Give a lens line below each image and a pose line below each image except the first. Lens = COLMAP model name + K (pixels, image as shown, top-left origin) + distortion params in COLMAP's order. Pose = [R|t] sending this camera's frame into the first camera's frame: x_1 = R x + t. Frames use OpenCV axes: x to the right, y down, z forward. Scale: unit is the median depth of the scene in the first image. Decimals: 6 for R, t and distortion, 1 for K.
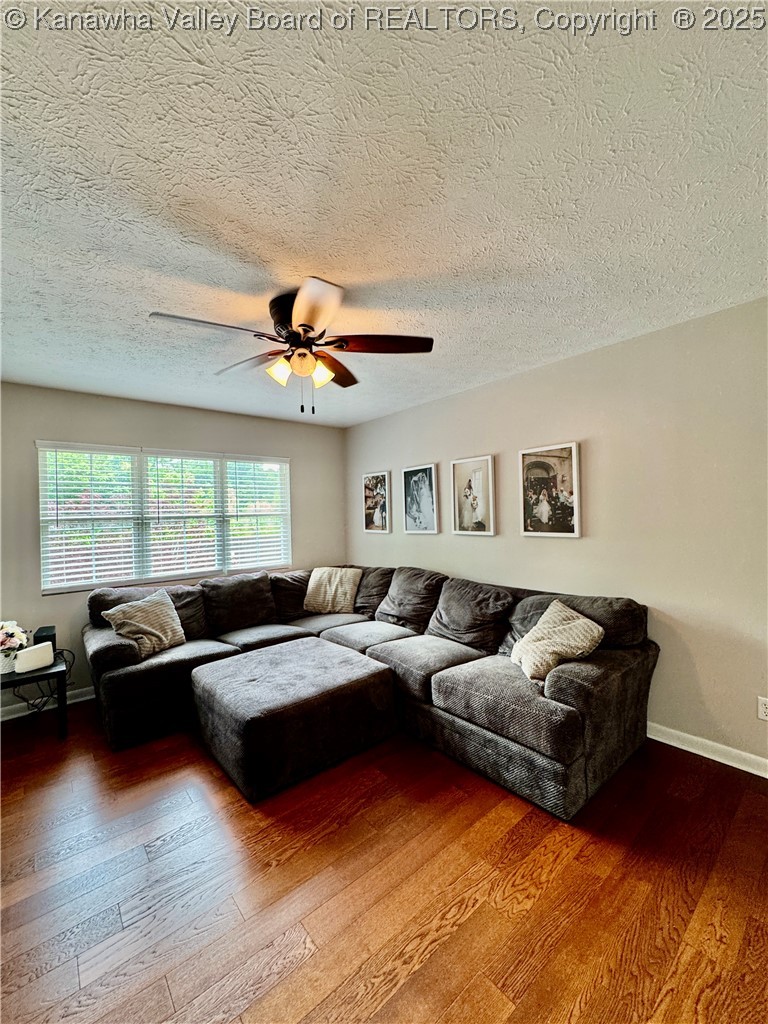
lens RADIAL K [[413.5, 0, 384.6], [0, 413.5, 510.8], [0, 0, 1]] dist [-0.003487, 0.000287]
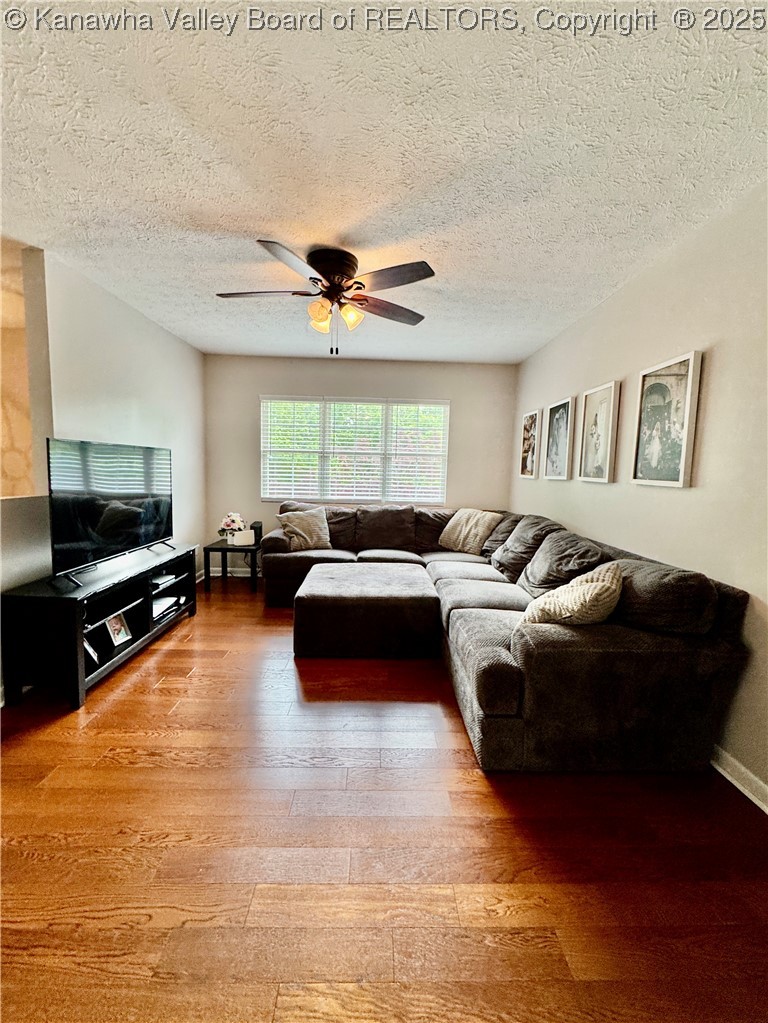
lens RADIAL K [[429.1, 0, 384.6], [0, 429.1, 511.1], [0, 0, 1]] dist [-0.000338, -0.000086]
pose [[0.774144, 0.110121, -0.623357, 0.442577], [-0.042391, 0.991560, 0.122522, 0.029033], [0.631588, -0.068424, 0.772279, 0.076431]]
